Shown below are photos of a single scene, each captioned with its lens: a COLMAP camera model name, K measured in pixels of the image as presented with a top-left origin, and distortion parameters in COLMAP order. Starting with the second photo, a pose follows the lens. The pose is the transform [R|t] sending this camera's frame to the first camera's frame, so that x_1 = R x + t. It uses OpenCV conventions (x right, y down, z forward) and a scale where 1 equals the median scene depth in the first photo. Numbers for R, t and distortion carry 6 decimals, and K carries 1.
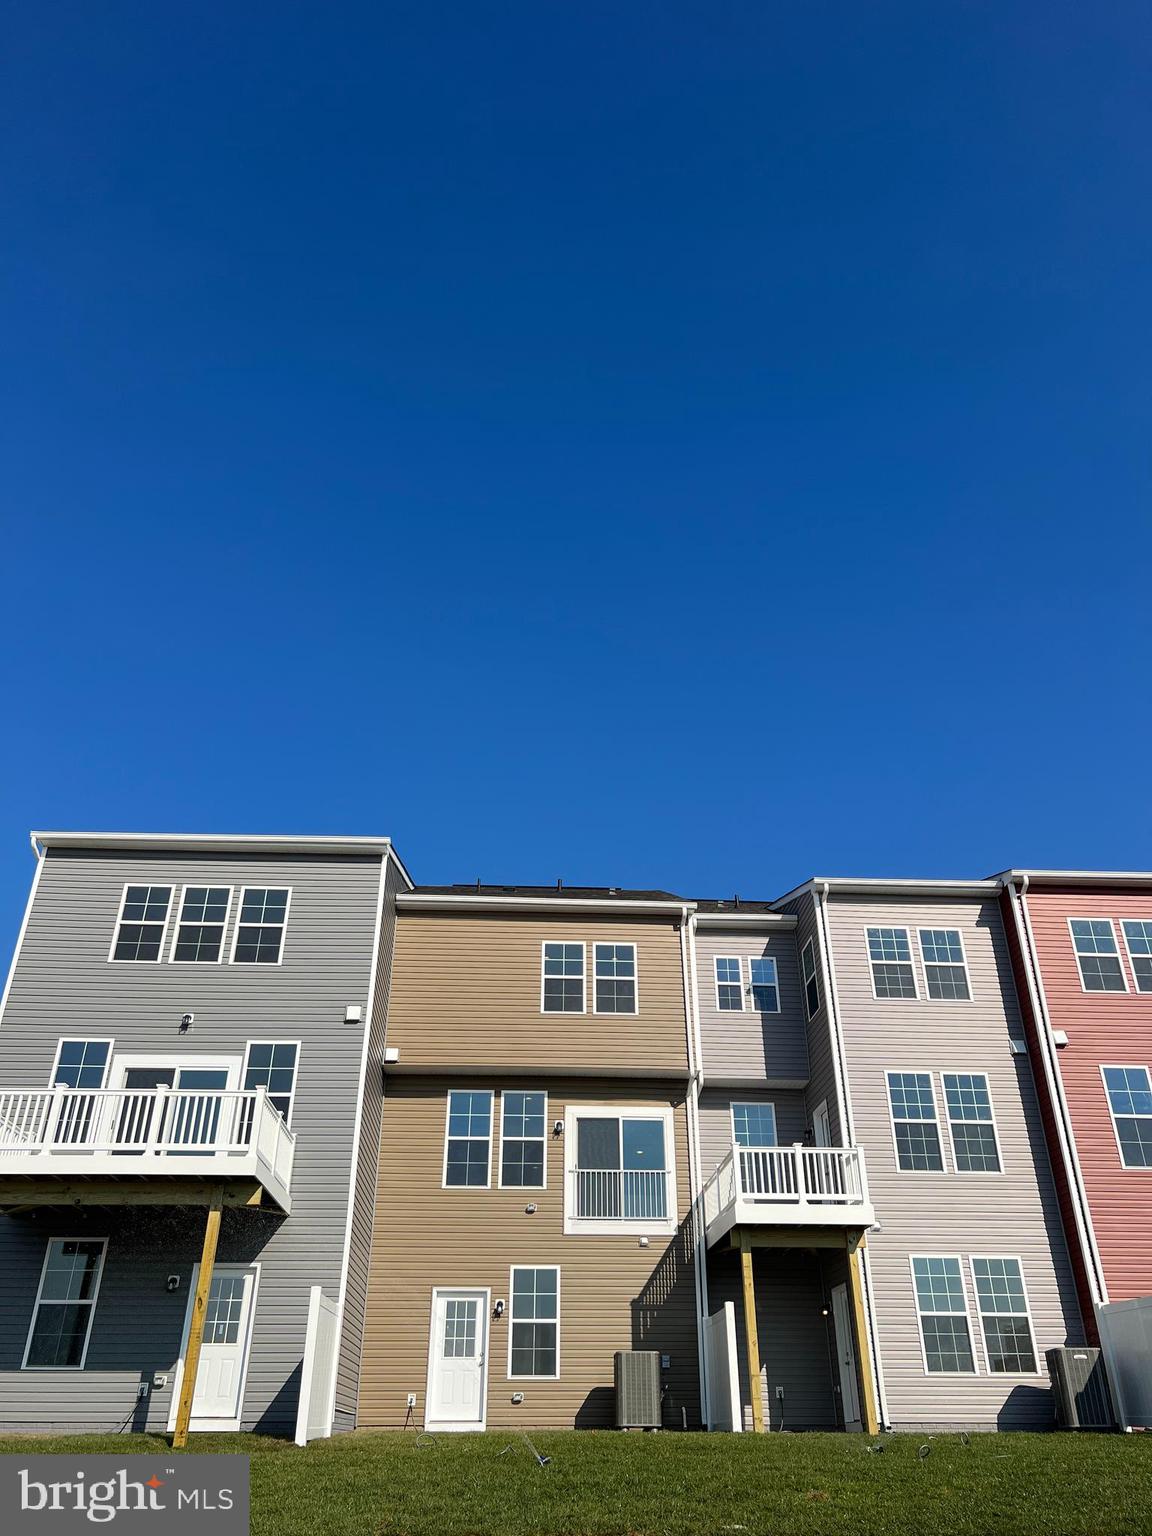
lens RADIAL K [[1157.2, 0, 580.2], [0, 1157.2, 766.4], [0, 0, 1]] dist [0.040164, -0.059631]
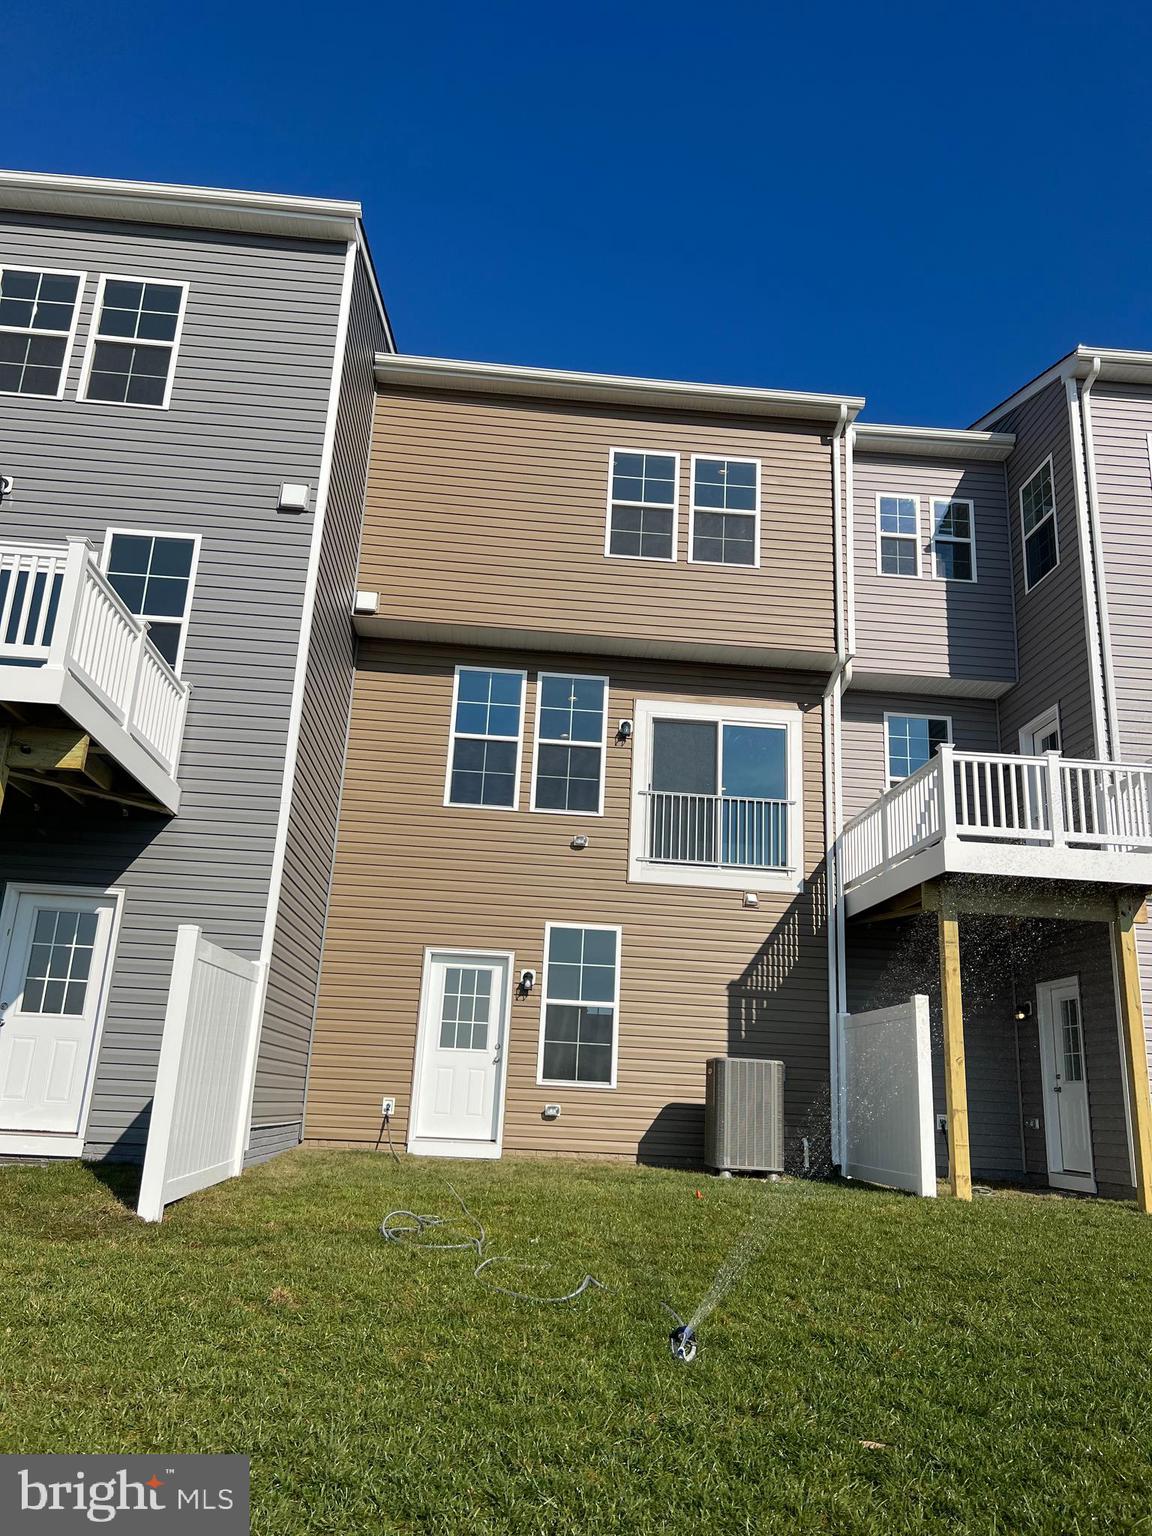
lens RADIAL K [[1157.2, 0, 580.2], [0, 1157.2, 766.4], [0, 0, 1]] dist [0.040164, -0.059631]
pose [[0.998557, 0.053634, 0.002612, -0.045098], [-0.052611, 0.967460, 0.247494, 0.176500], [0.010748, -0.247274, 0.968886, 0.380311]]
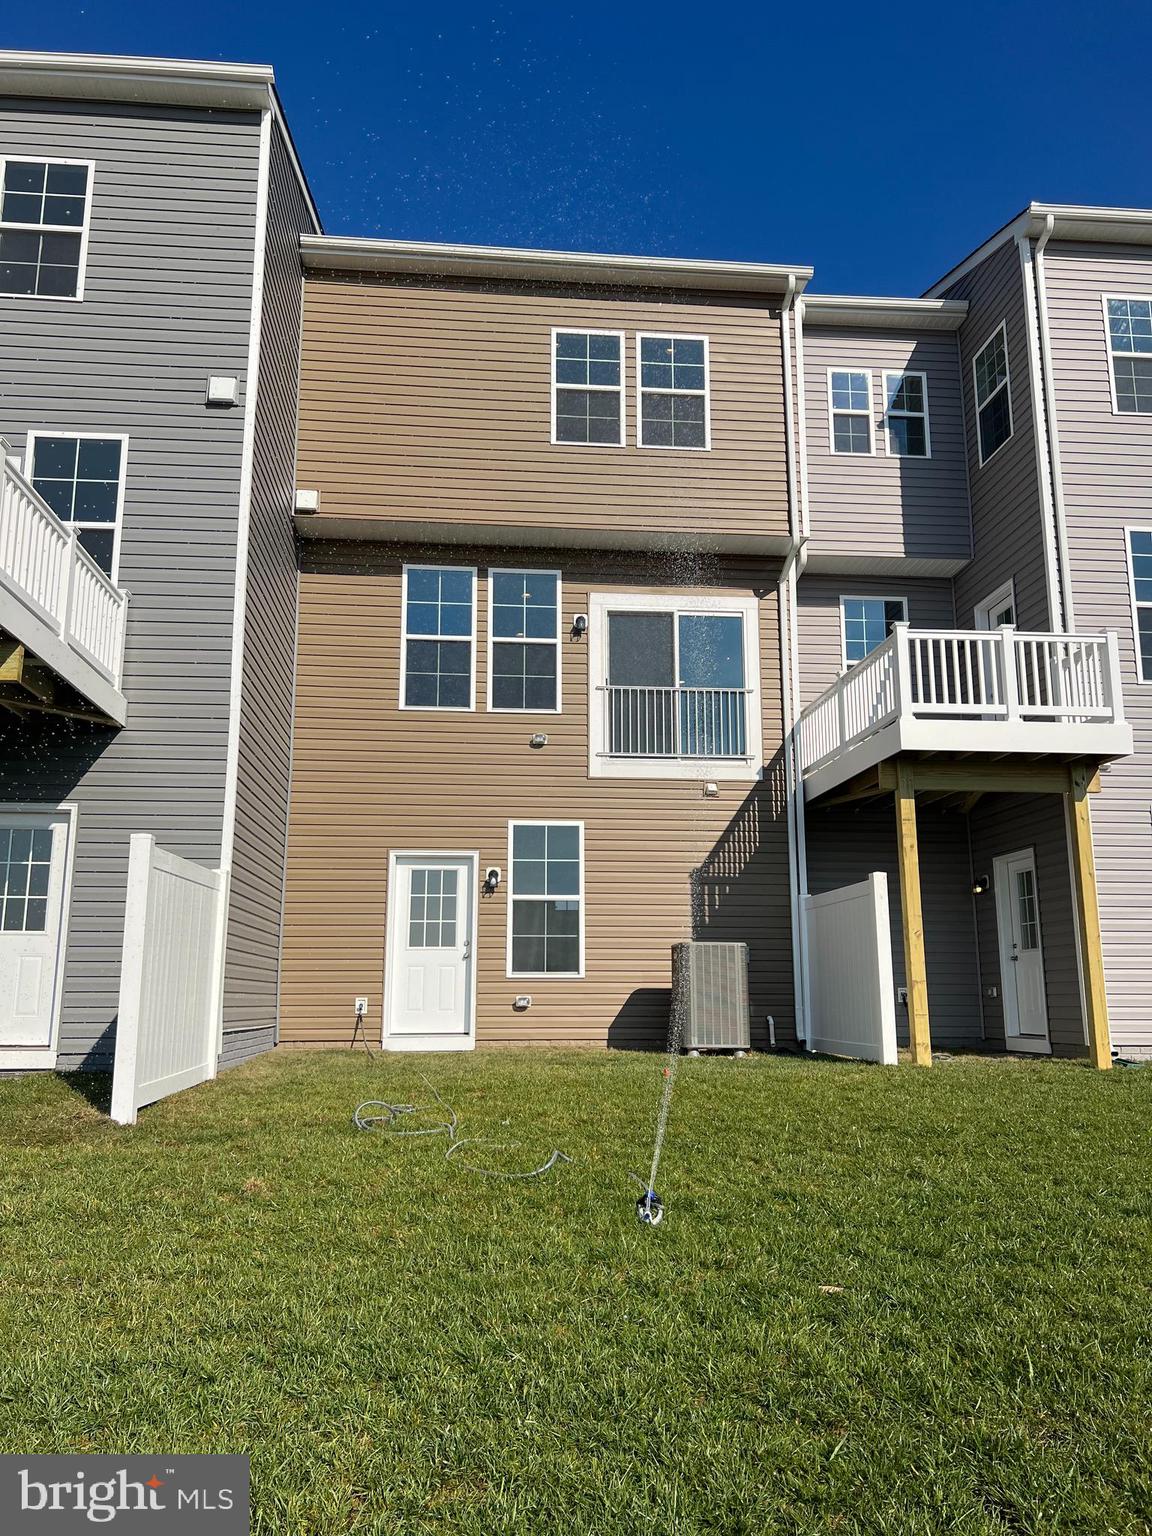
lens RADIAL K [[1154.6, 0, 576.5], [0, 1154.6, 782.0], [0, 0, 1]] dist [0.044608, -0.065472]
pose [[0.999434, 0.008352, 0.032597, -0.041204], [-0.018894, 0.940877, 0.338220, 0.181910], [-0.027845, -0.338644, 0.940502, 0.383120]]
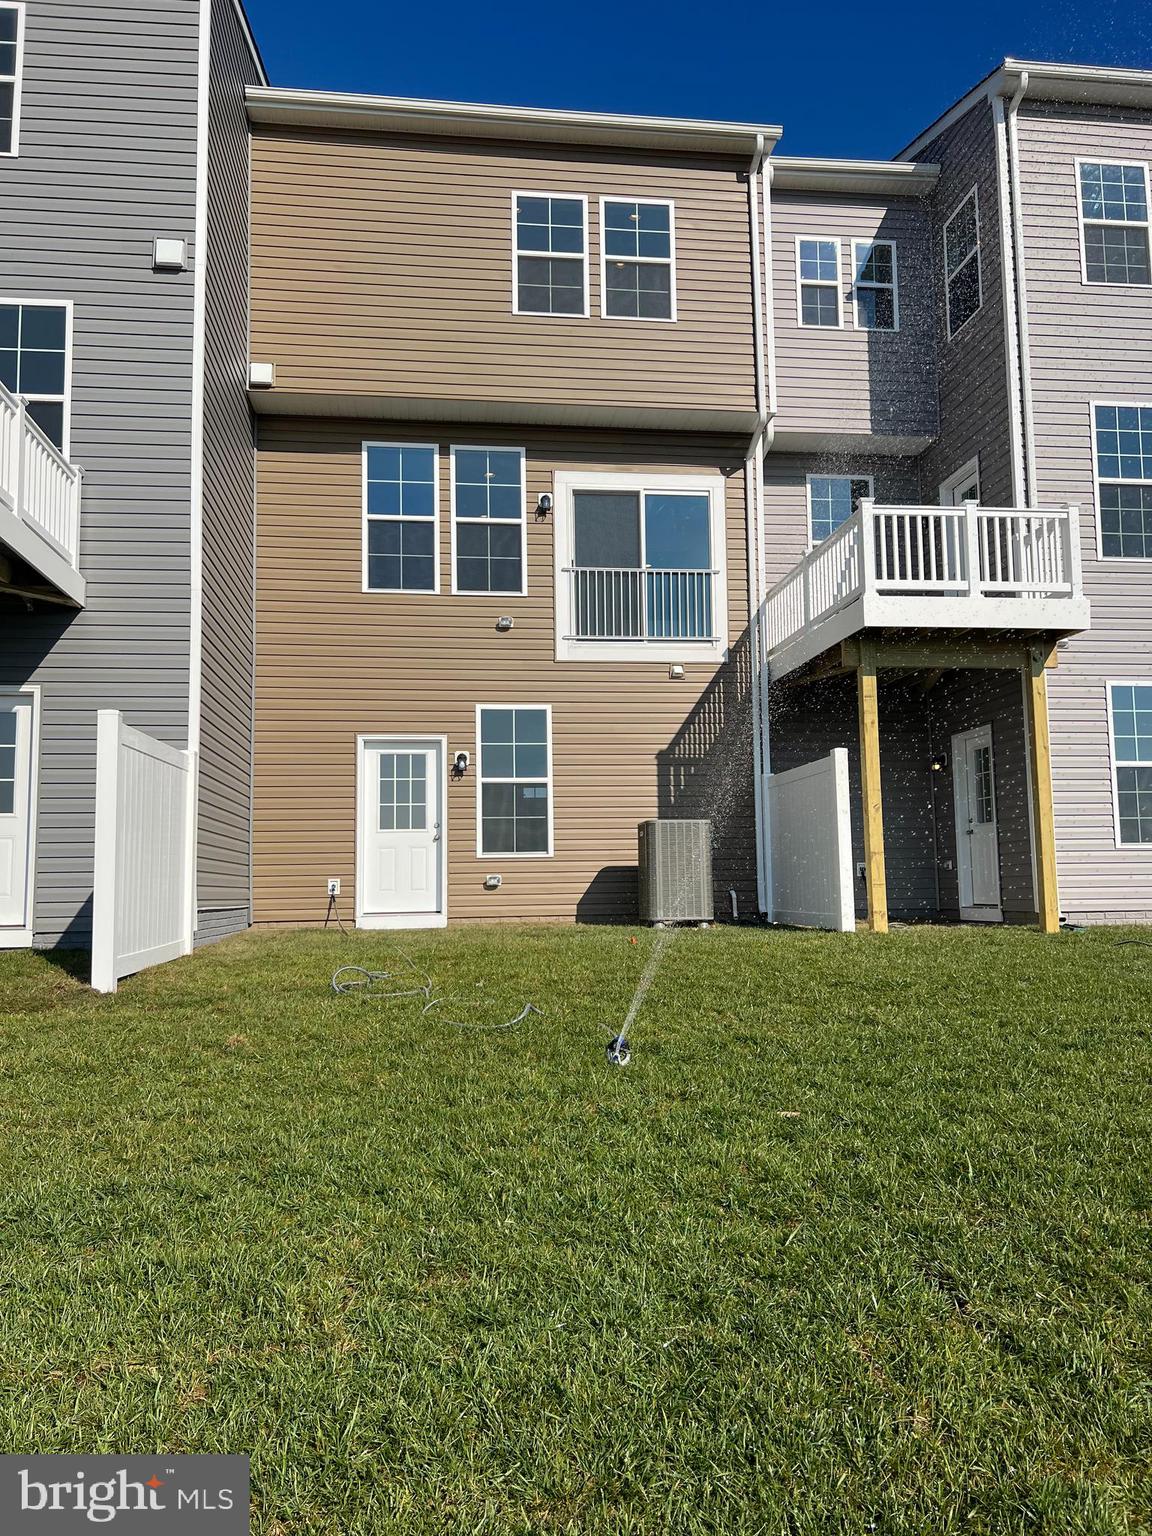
lens RADIAL K [[1156.1, 0, 582.2], [0, 1156.1, 786.9], [0, 0, 1]] dist [0.030019, -0.039759]
pose [[0.997764, -0.006199, 0.066546, -0.041814], [-0.022724, 0.904905, 0.425006, 0.186667], [-0.062853, -0.425568, 0.902741, 0.376193]]
